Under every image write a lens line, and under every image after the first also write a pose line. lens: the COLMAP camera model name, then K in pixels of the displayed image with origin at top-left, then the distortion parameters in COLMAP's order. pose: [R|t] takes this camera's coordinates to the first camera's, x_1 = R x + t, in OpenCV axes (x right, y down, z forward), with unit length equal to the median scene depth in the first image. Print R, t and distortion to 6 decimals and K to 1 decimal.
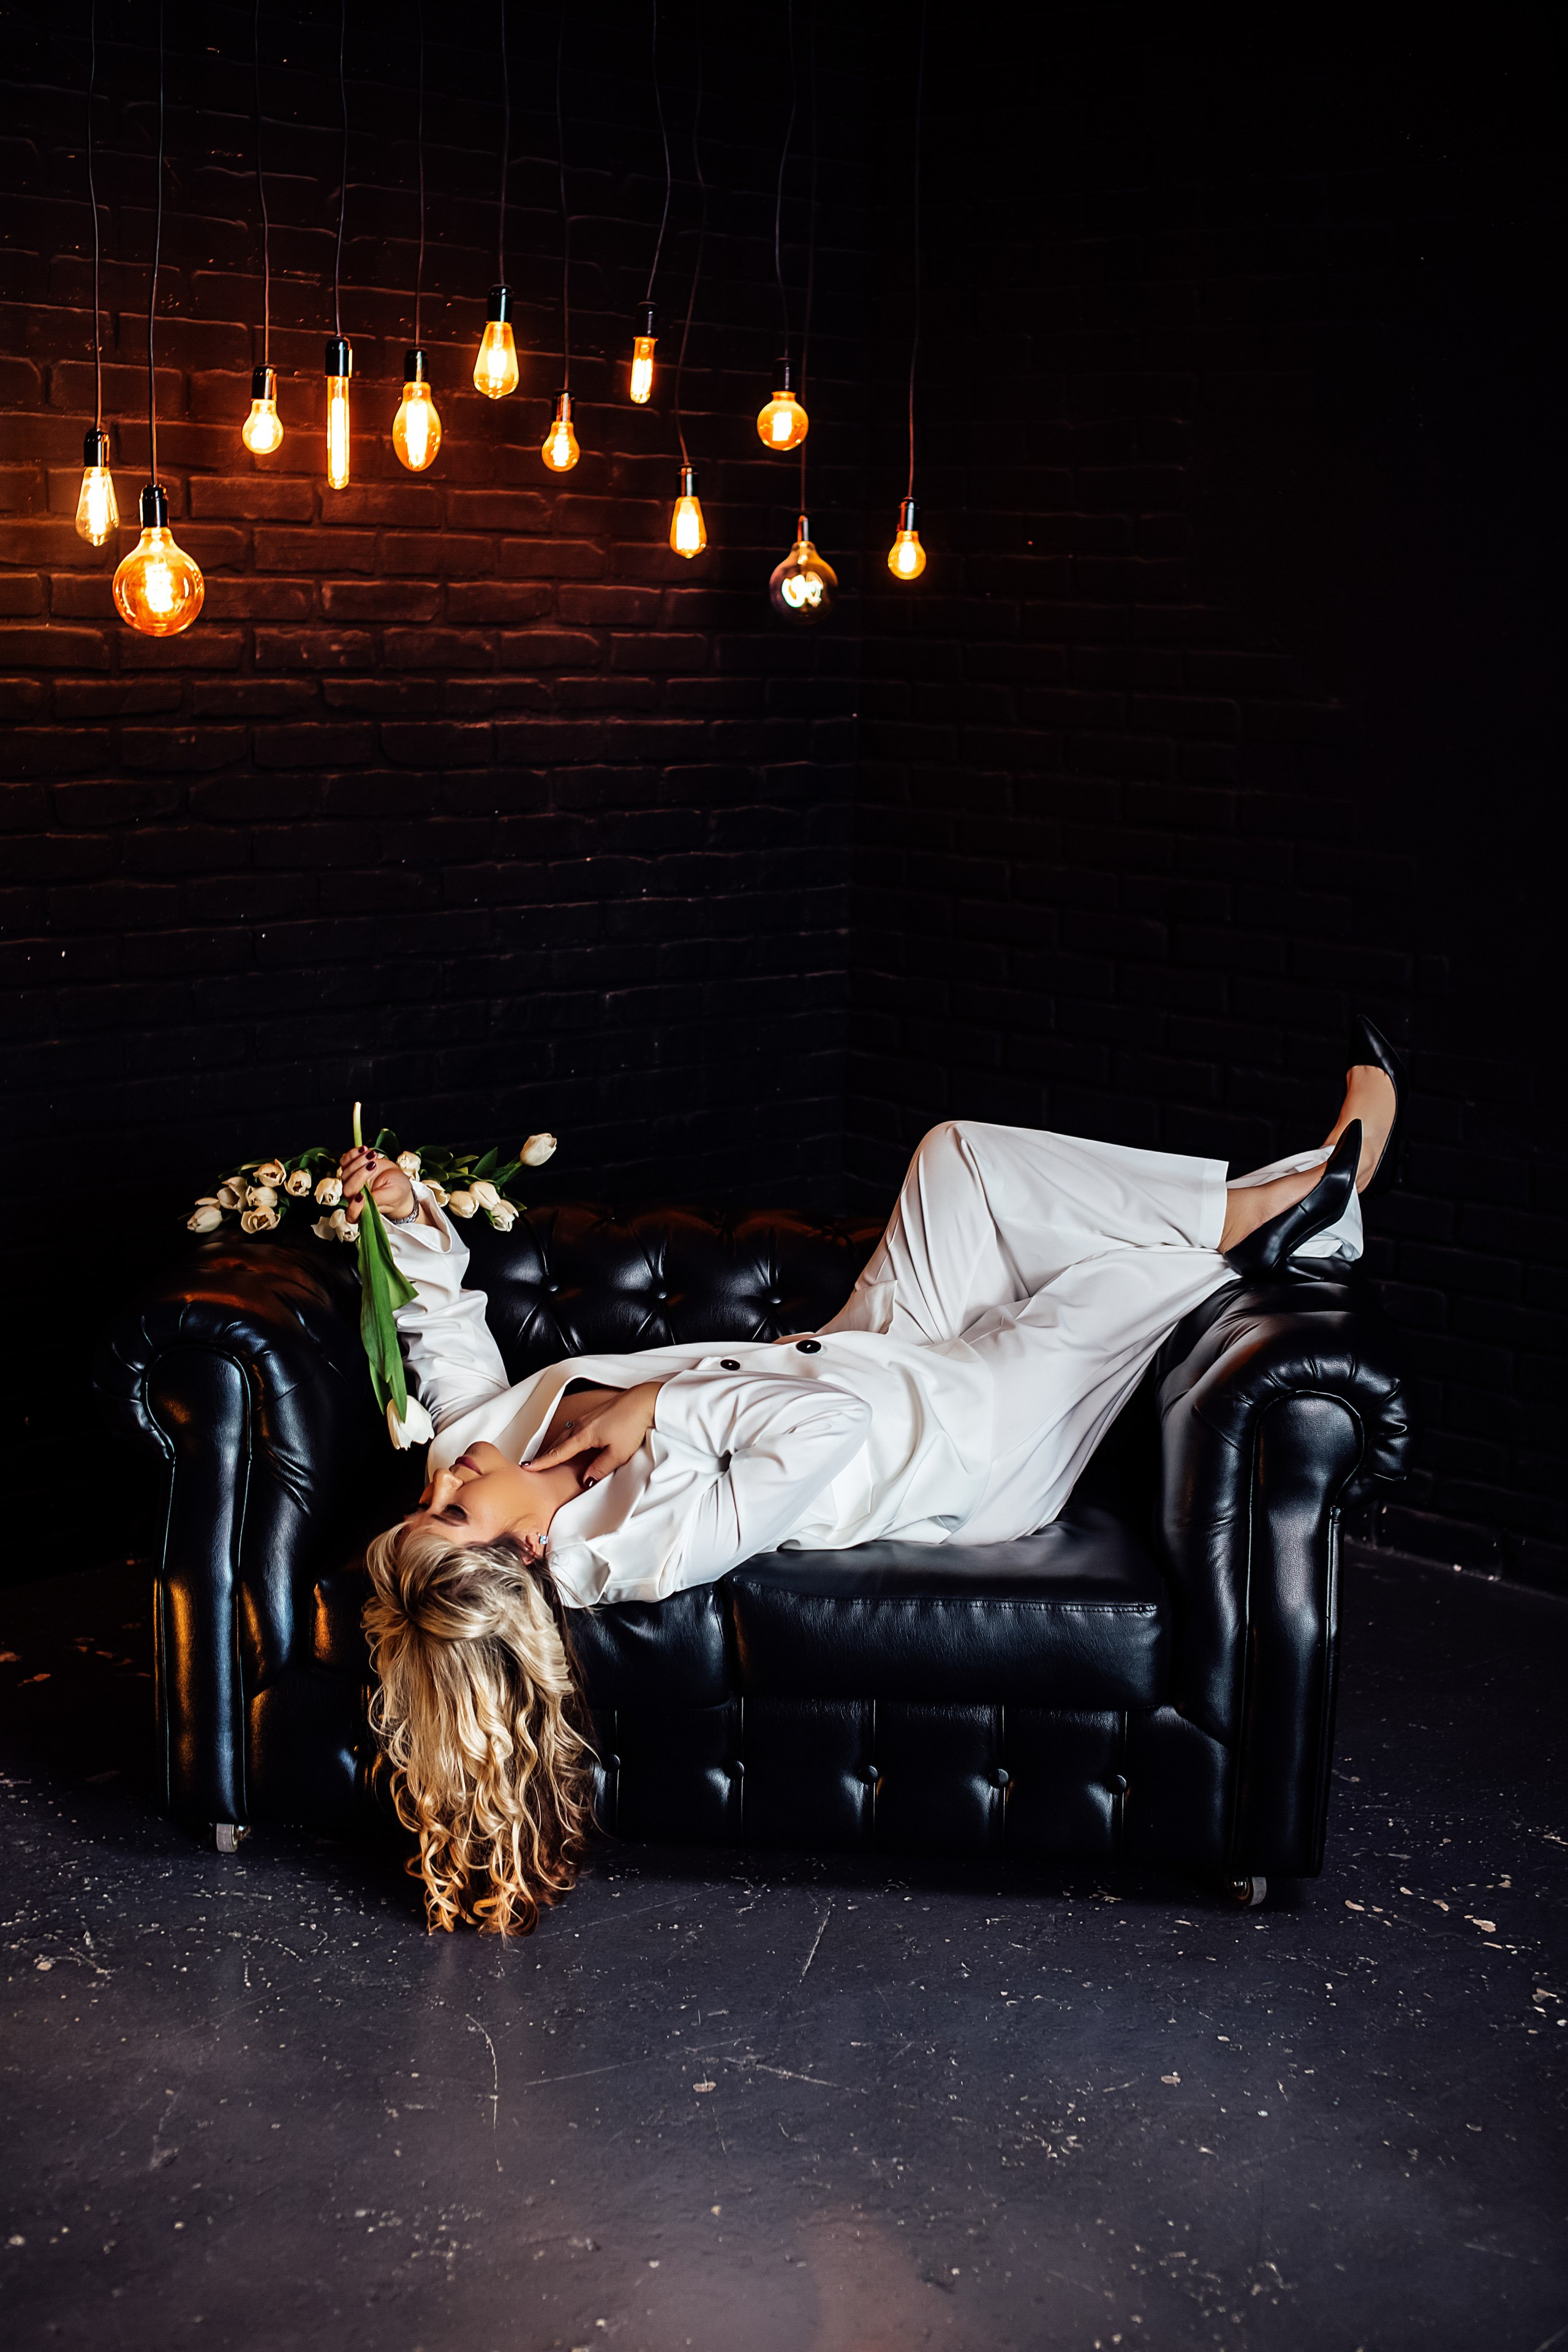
lens RADIAL K [[3169.8, 0, 783.7], [0, 3169.8, 1182.8], [0, 0, 1]] dist [-0.144010, 0.286949]
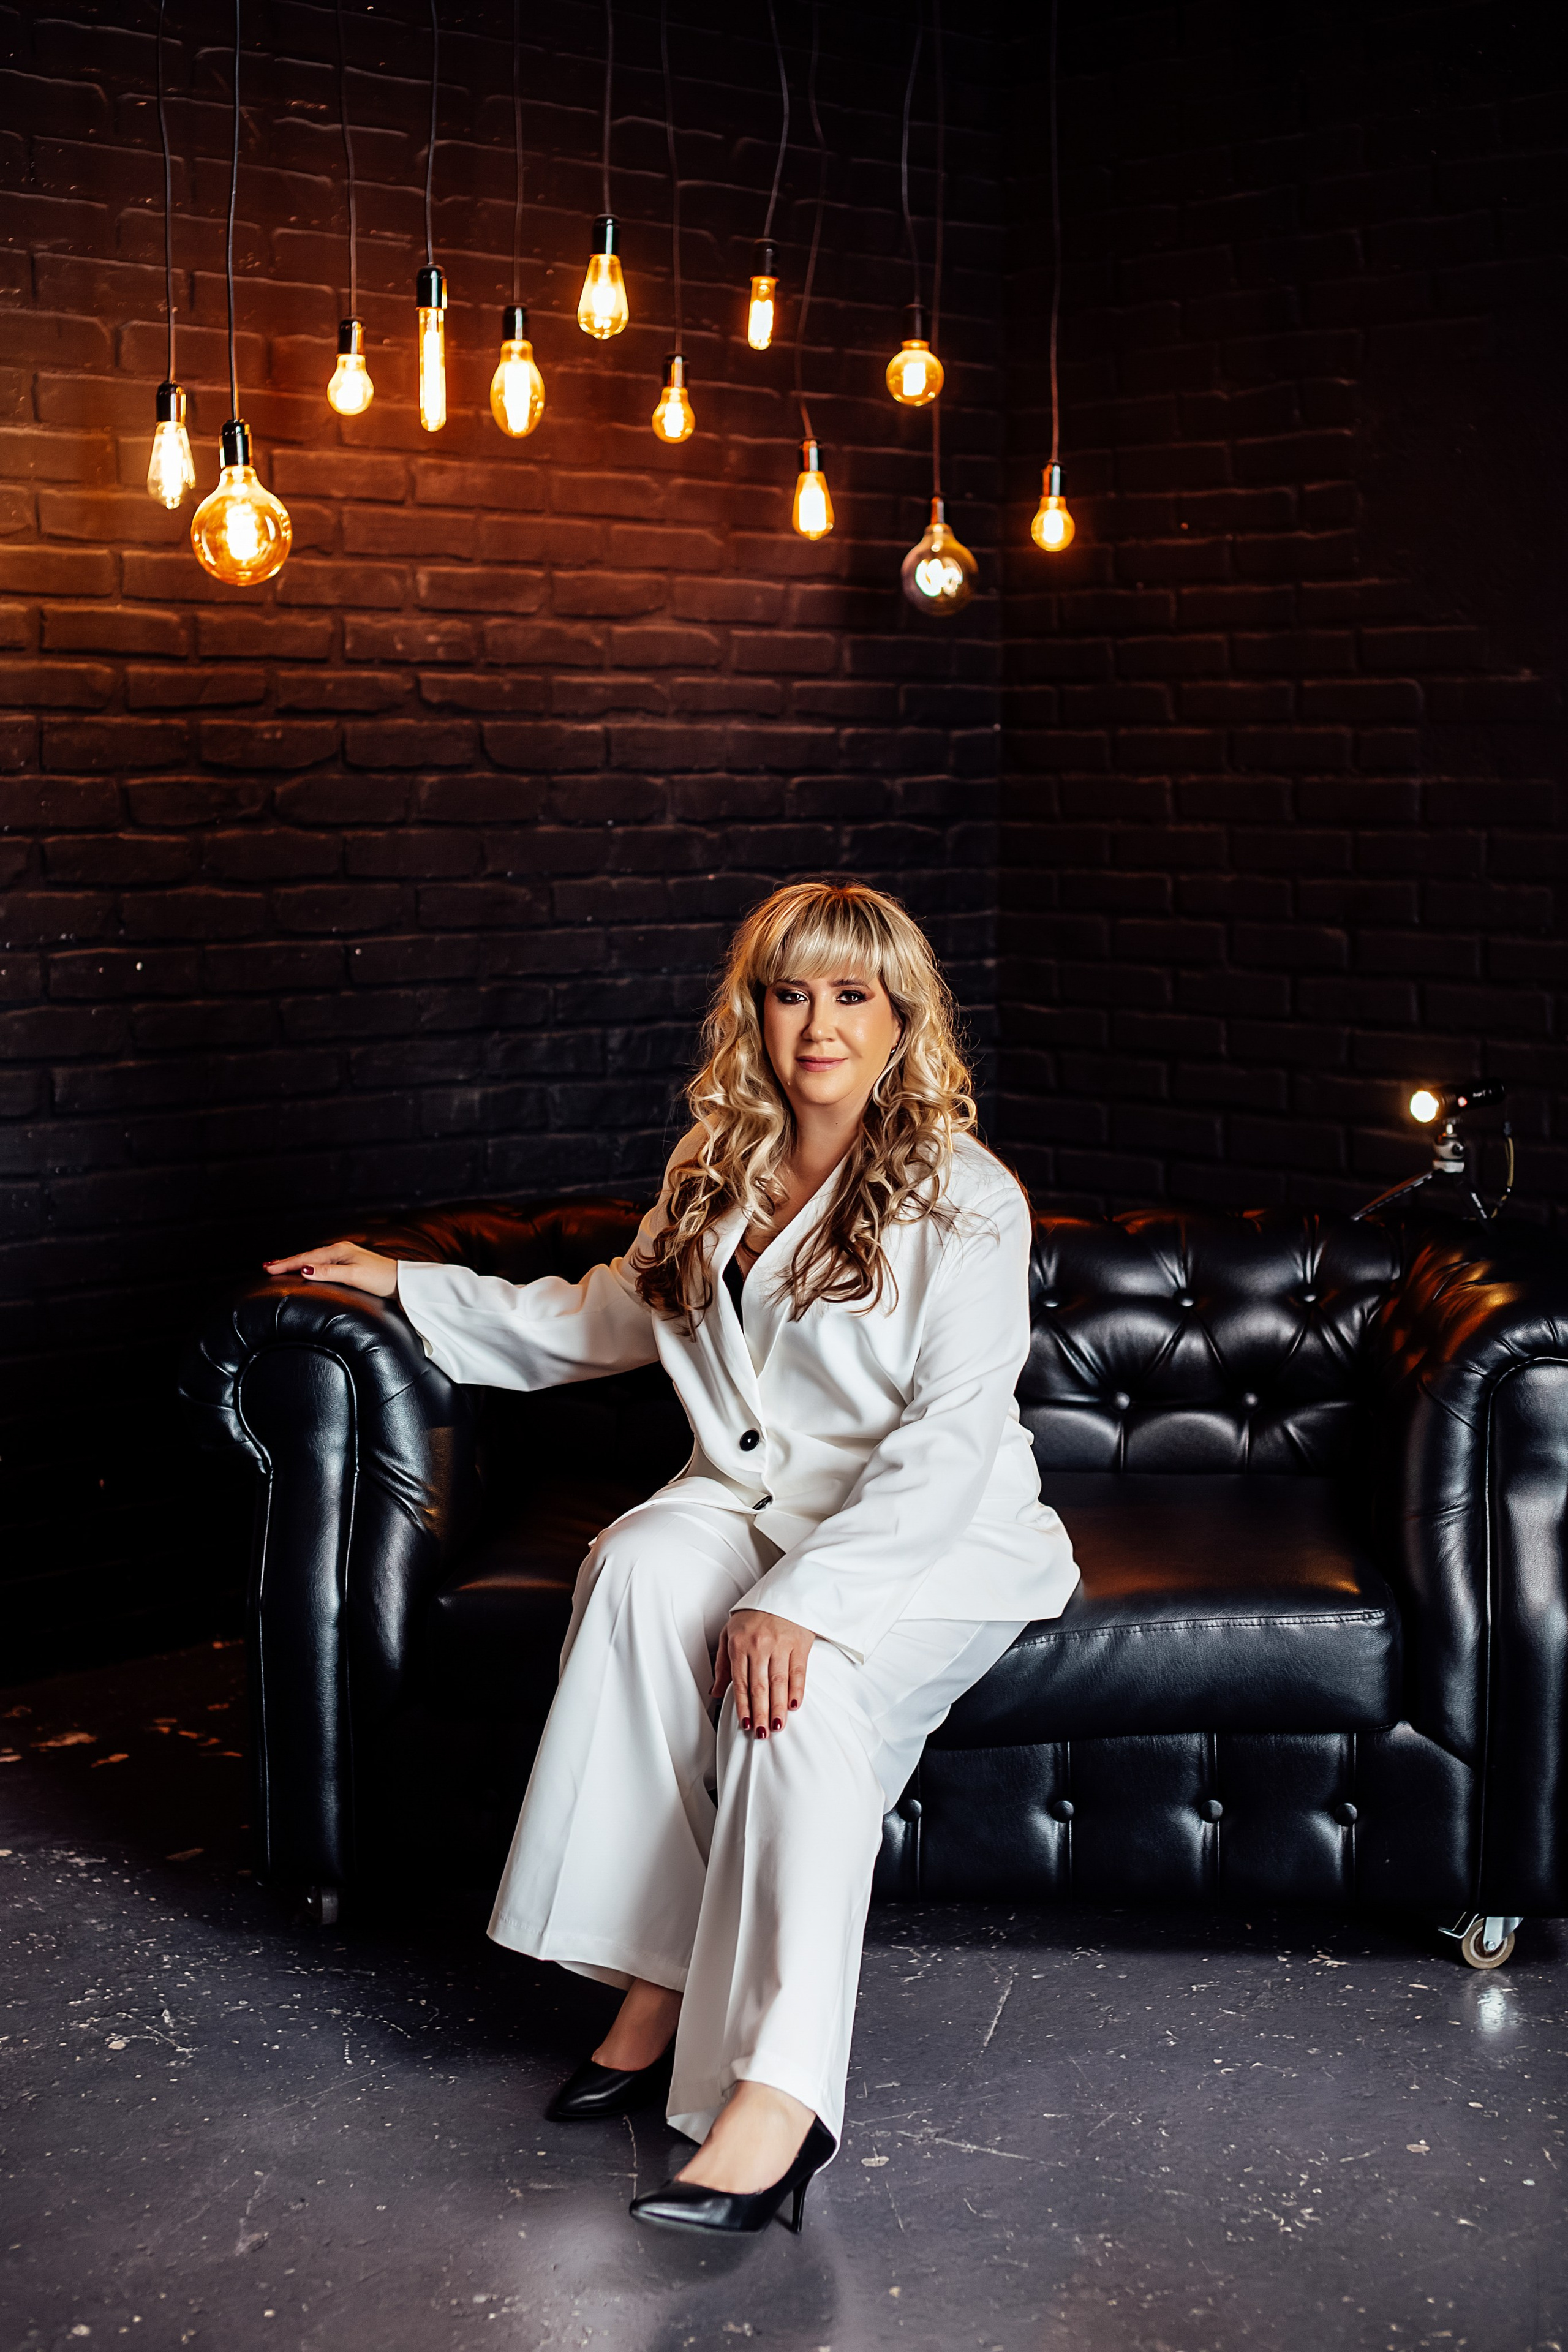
lens RADIAL K [[3327.9, 0, 785.1], [0, 3327.9, 1151.4], [0, 0, 1]] dist [-0.148368, 0.294810]
pose [[0.999085, -0.021637, -0.036878, -0.008551], [0.018996, 0.997328, -0.070540, 0.058597], [0.038306, 0.069775, 0.996827, 0.061768]]
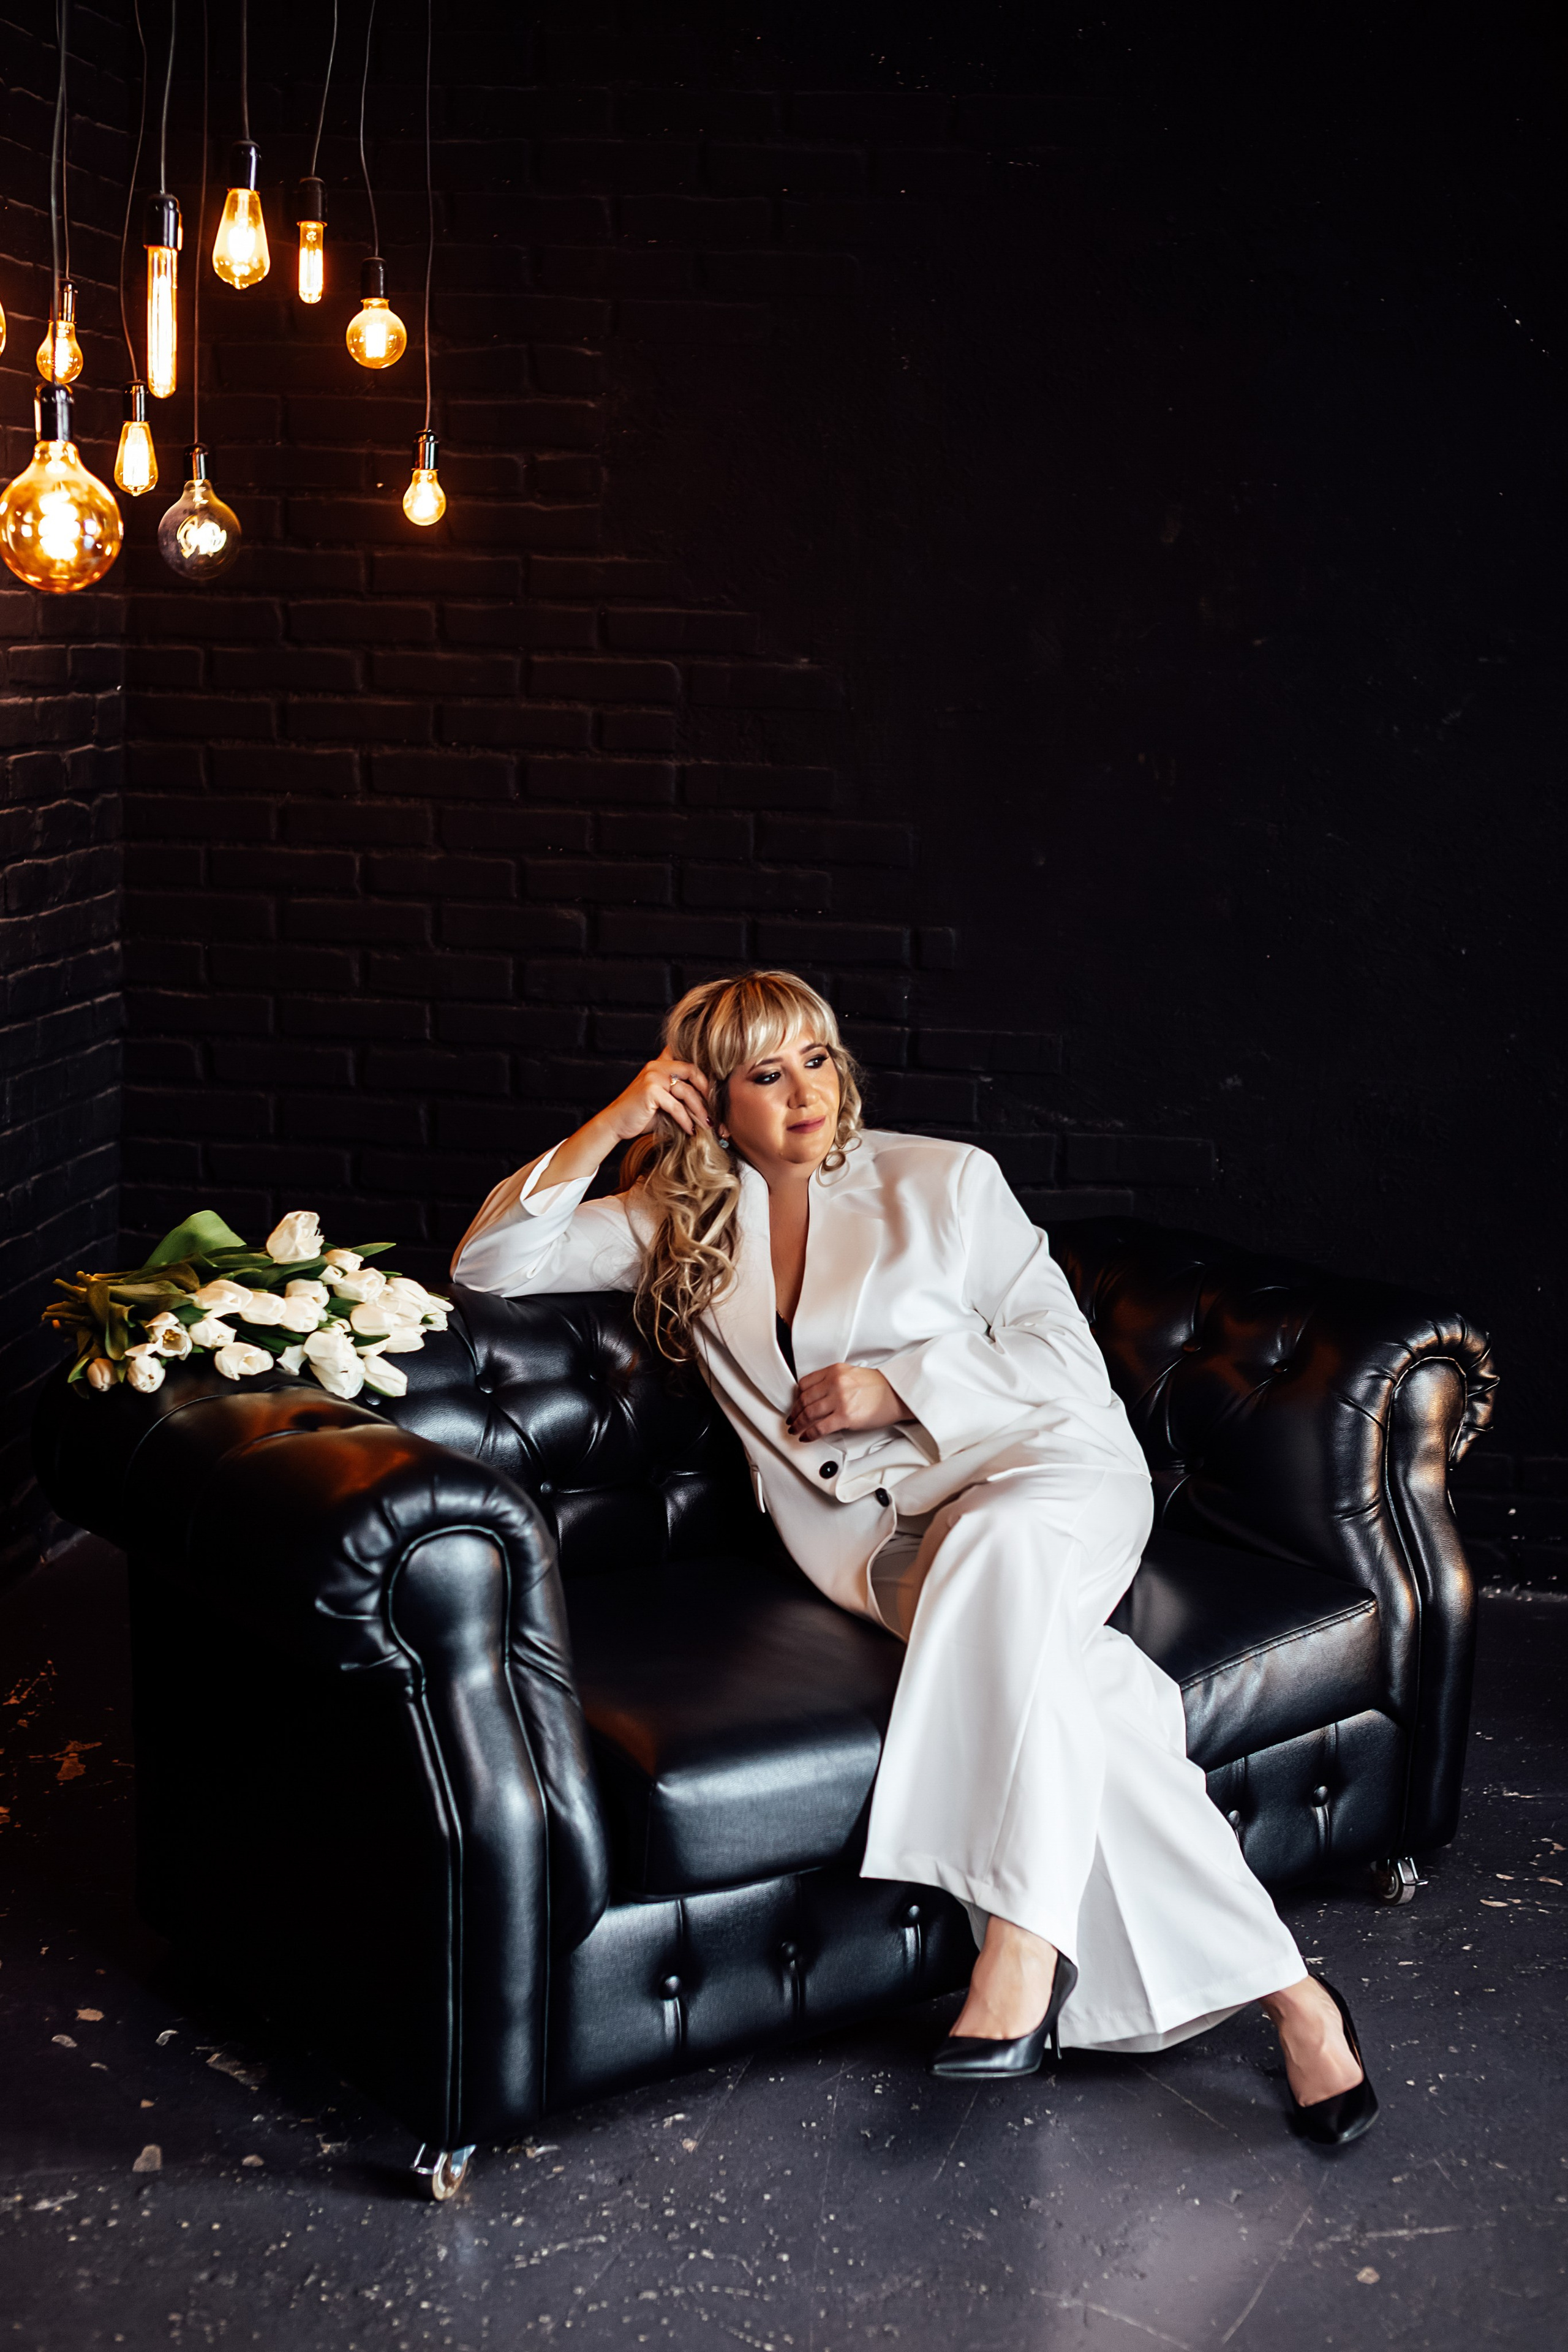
lens RADIAL K [[3217.1, 0, 781.1], [0, 3217.1, 1180.9], [0, 0, 1]] dist [-0.143473, 0.274938]
pose [[0.786334, -0.108637, 0.608175, -0.514179], [0.100868, 0.993784, 0.047101, -0.055648], [-0.609512, 0.024308, 0.792404, 0.312995]]
